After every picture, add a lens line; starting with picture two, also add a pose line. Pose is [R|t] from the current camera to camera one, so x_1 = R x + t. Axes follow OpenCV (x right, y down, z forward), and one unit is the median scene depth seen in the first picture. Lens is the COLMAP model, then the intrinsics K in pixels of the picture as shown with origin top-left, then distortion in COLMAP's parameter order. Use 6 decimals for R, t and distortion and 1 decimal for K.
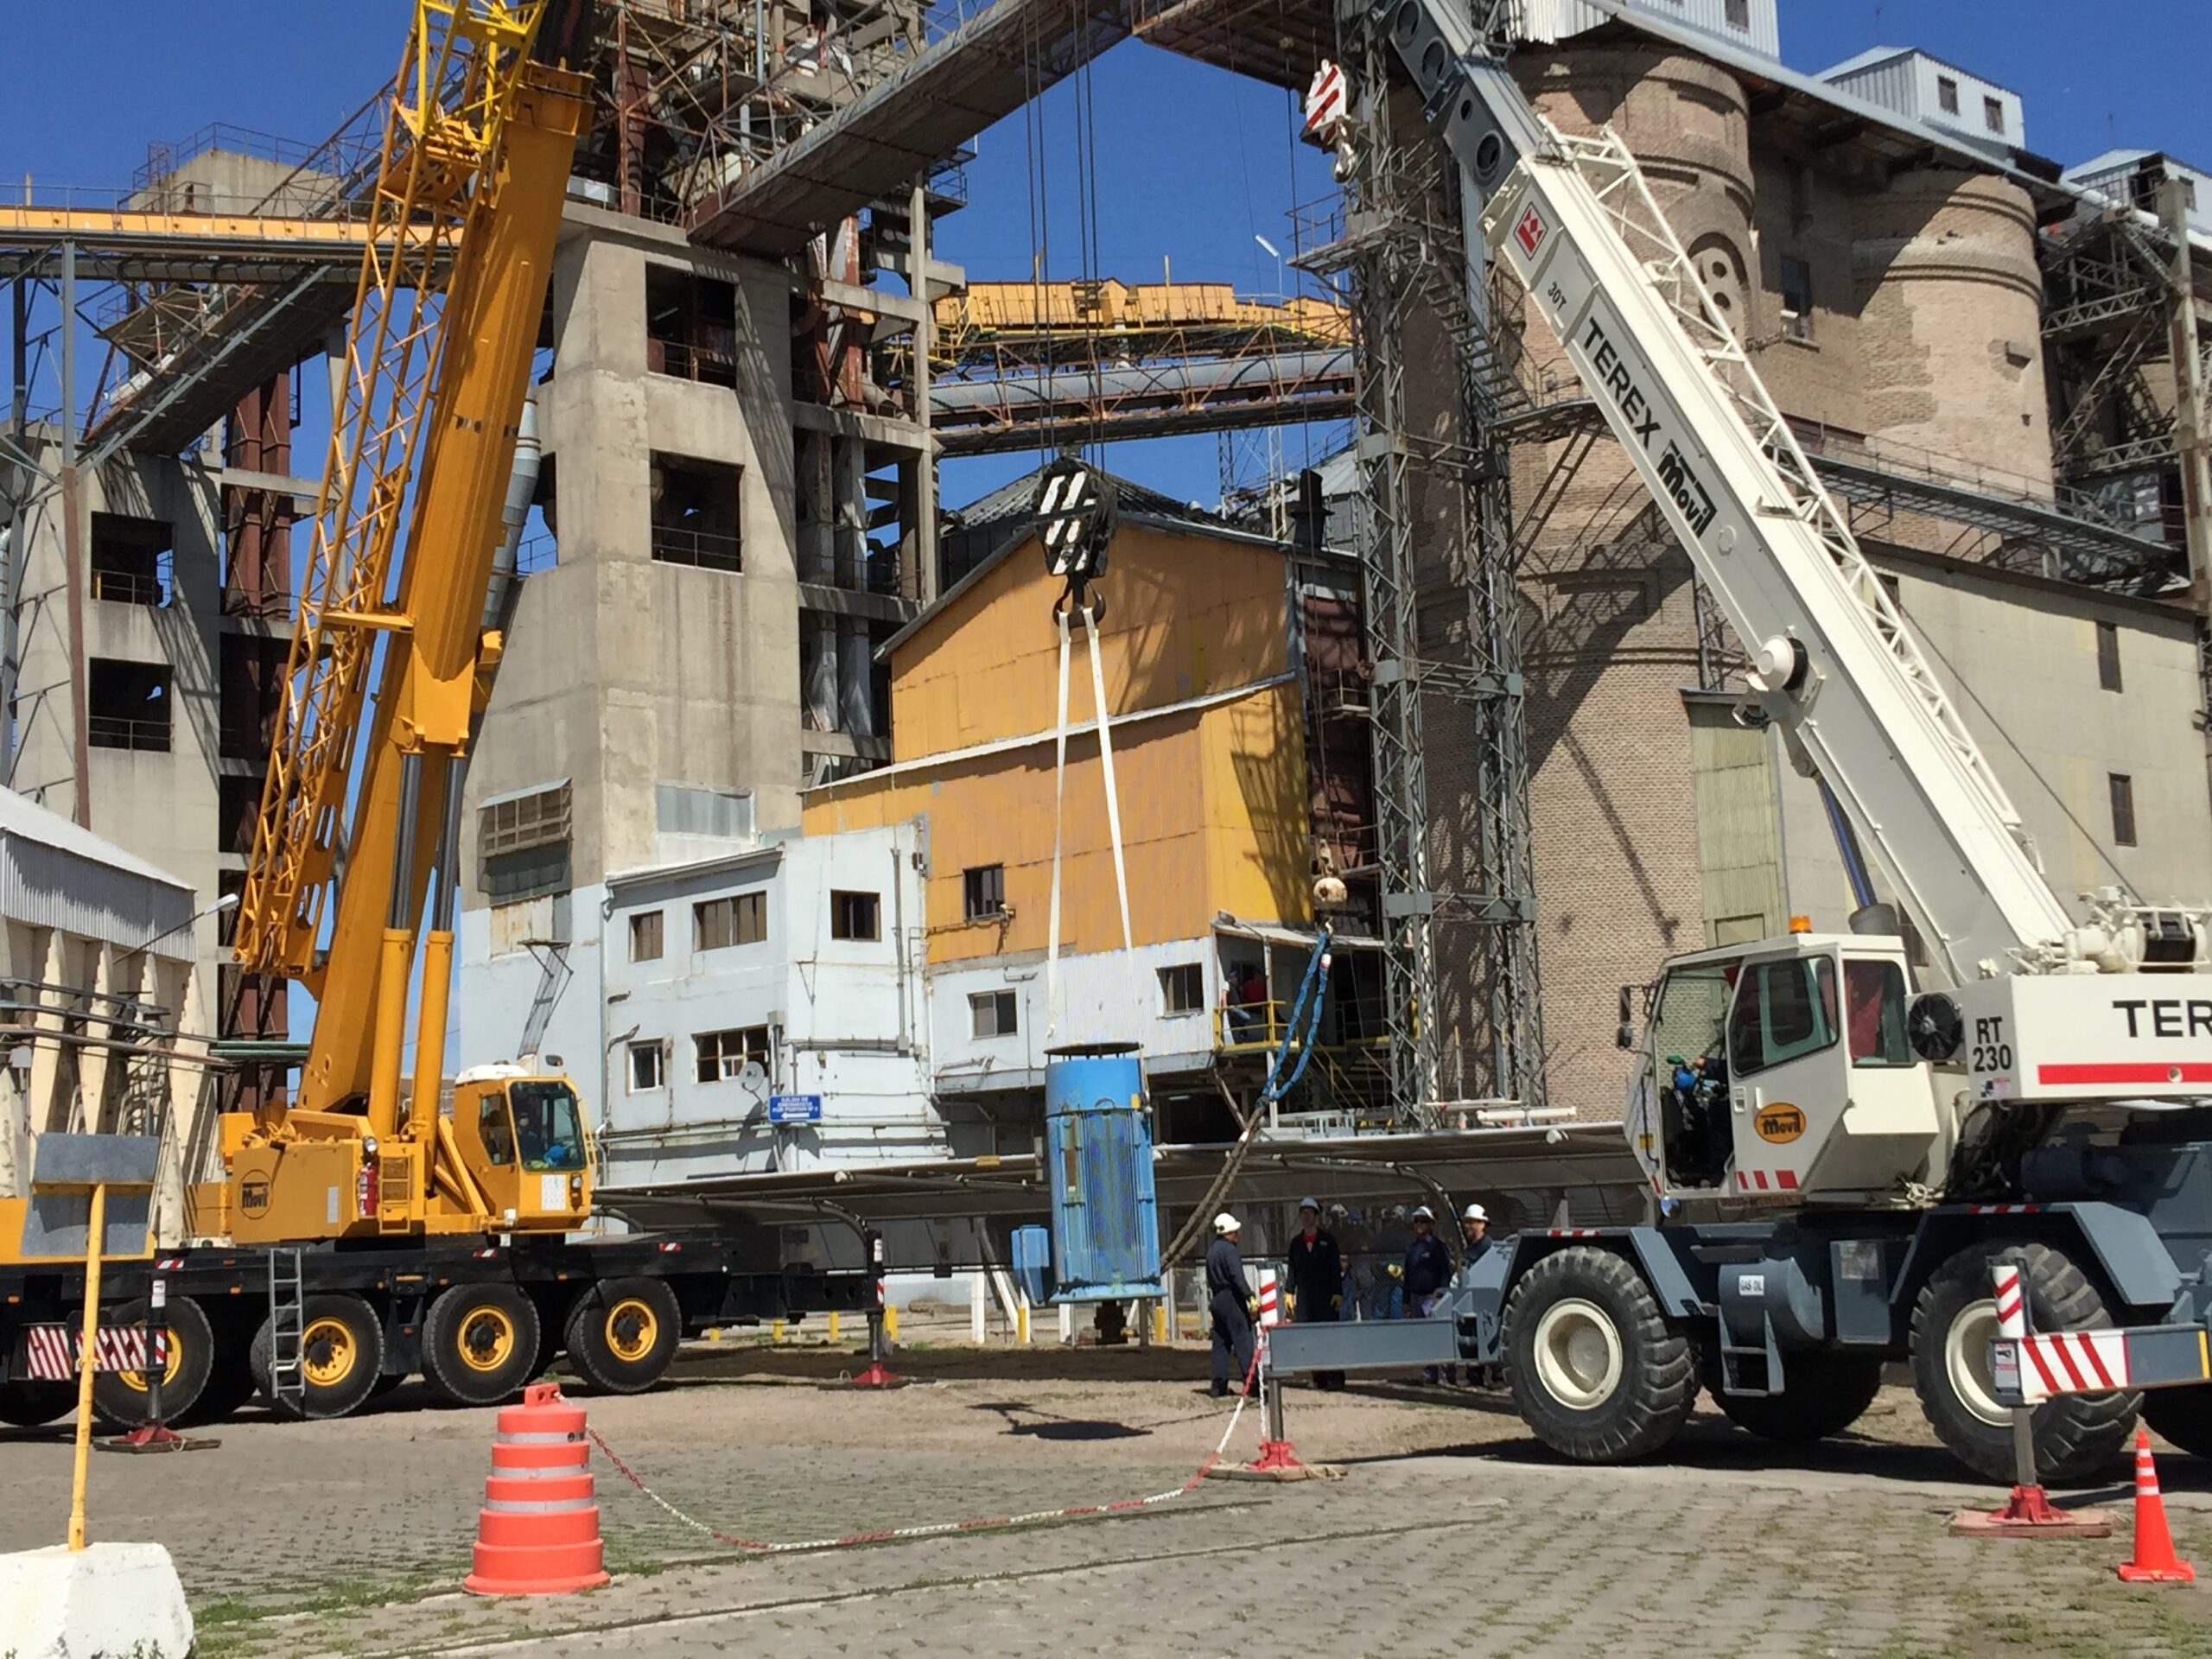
lens RADIAL K [[2751.5, 0, 1177.8], [0, 2751.5, 861.4], [0, 0, 1]] dist [0.057740, 0.006301]
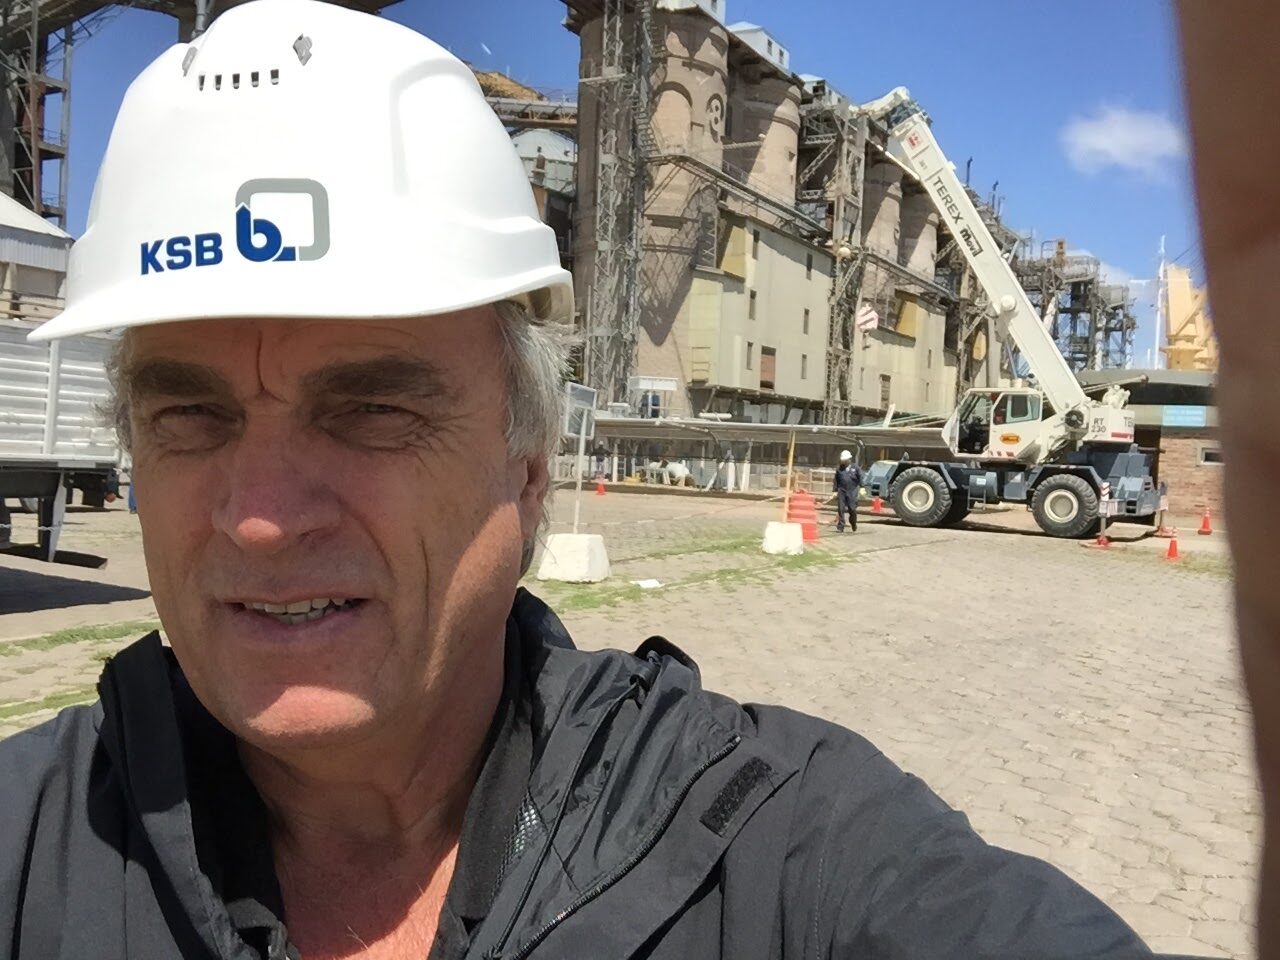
lens RADIAL K [[1060.0, 0, 649.1], [0, 1060.0, 478.1], [0, 0, 1]] dist [0.088979, -0.144600]
pose [[0.955892, 0.071182, 0.284961, -0.128591], [-0.116707, 0.982361, 0.146101, -0.001046], [-0.269535, -0.172914, 0.947339, -0.043859]]
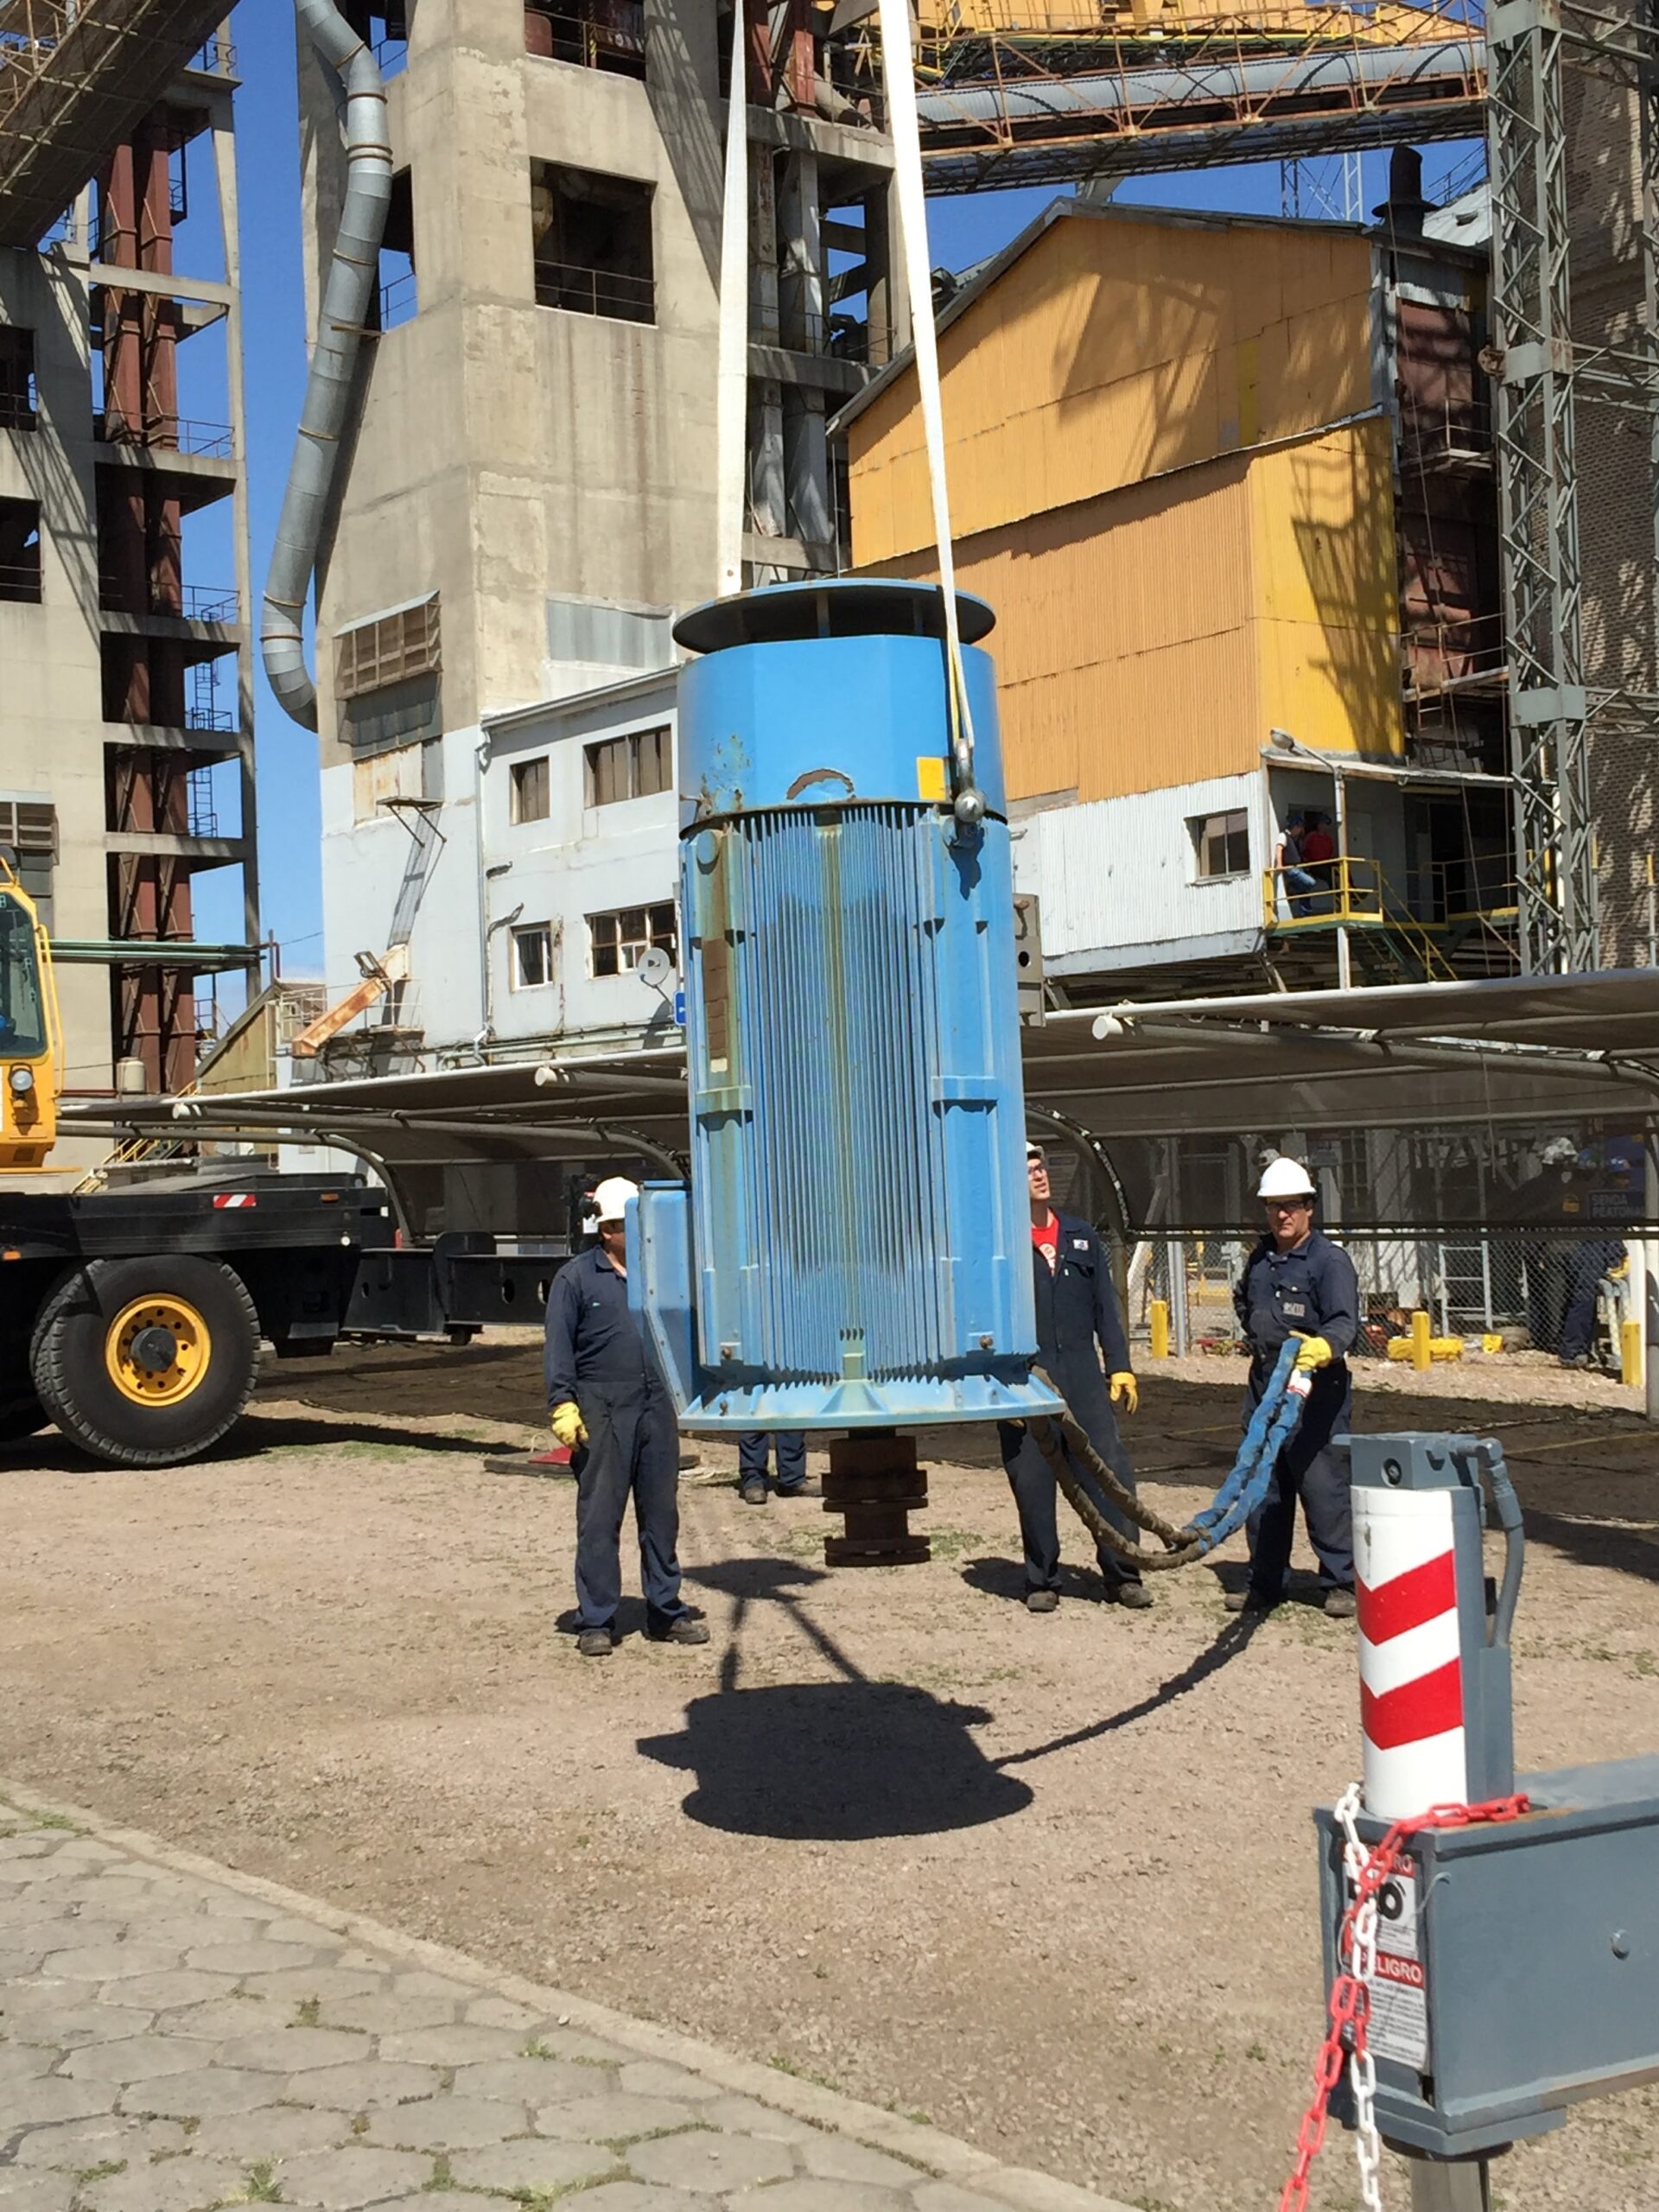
lens RADIAL K [[2946.7, 0, 829.5], [0, 2946.7, 1106.0], [0, 0, 1]] dist [0.033991, 0.032841]
pose [[0.990730, 0.005121, -0.135746, 0.004811], [0.010225, 0.993643, 0.112116, 0.023365], [0.135457, -0.112465, 0.984380, 0.182244]]
